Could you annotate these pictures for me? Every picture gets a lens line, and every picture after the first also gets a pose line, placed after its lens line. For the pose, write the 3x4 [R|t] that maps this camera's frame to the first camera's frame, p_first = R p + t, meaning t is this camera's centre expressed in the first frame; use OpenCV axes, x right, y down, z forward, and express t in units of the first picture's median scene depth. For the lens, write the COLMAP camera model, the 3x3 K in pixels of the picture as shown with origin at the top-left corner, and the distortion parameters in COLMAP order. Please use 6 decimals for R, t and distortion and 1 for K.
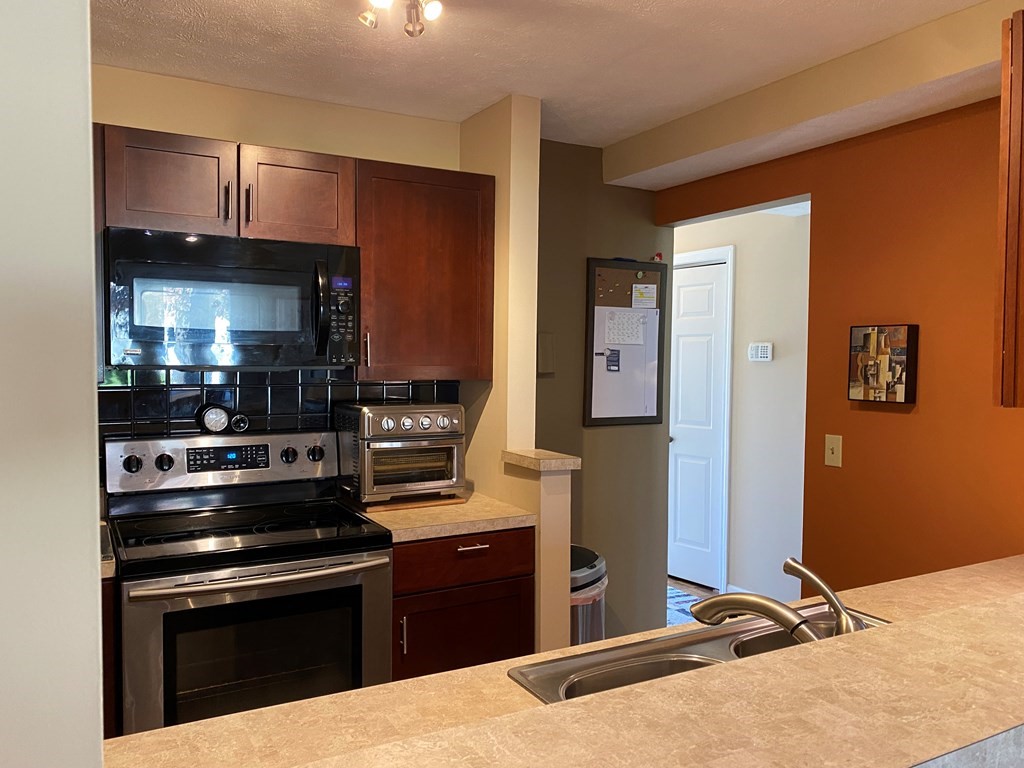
lens RADIAL K [[791.2, 0, 496.3], [0, 791.2, 382.5], [0, 0, 1]] dist [0.075050, -0.097483]
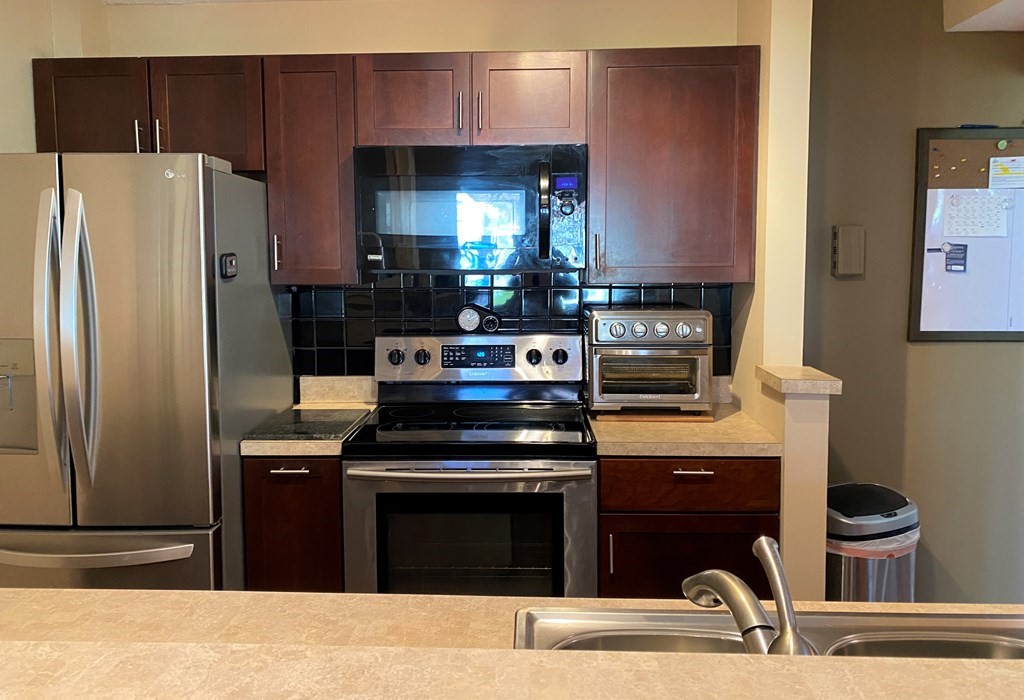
lens RADIAL K [[805.5, 0, 494.4], [0, 805.5, 313.9], [0, 0, 1]] dist [0.087214, -0.148282]
pose [[0.850975, 0.027365, -0.524493, 0.241473], [-0.004318, 0.998973, 0.045114, -0.009633], [0.525189, -0.036126, 0.850219, 0.105368]]
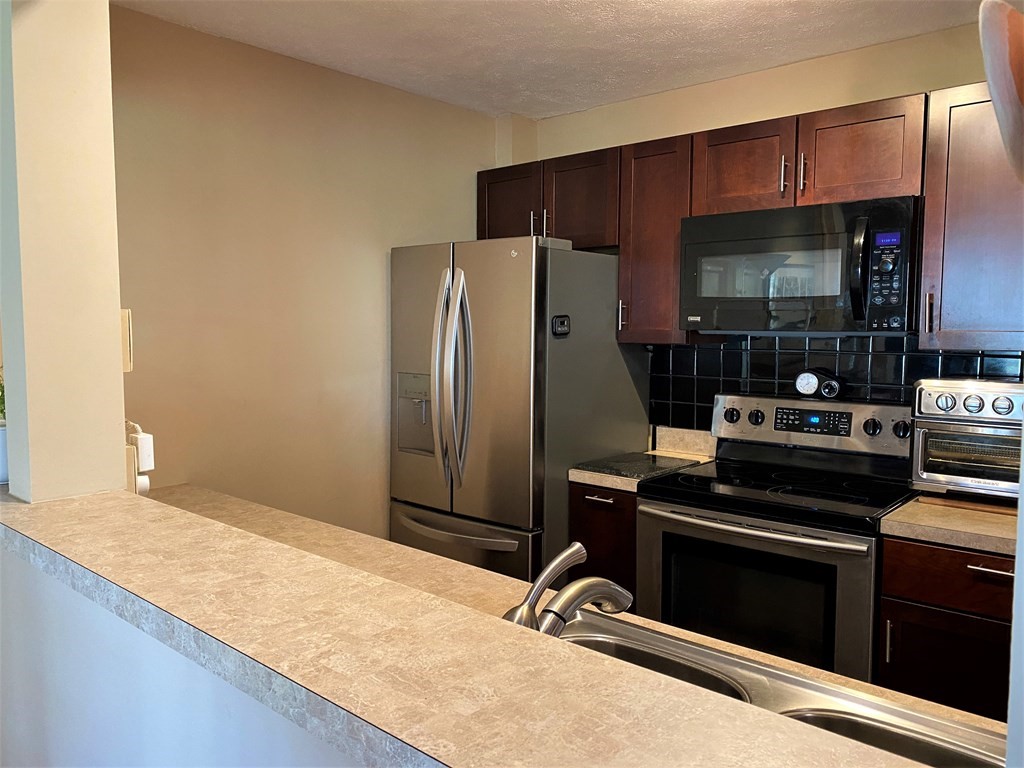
lens RADIAL K [[791.2, 0, 496.3], [0, 791.2, 382.5], [0, 0, 1]] dist [0.075050, -0.097483]
pose [[0.317803, 0.063550, -0.946025, 0.509336], [-0.030281, 0.997923, 0.056864, -0.001815], [0.947673, 0.010575, 0.319067, 0.282684]]
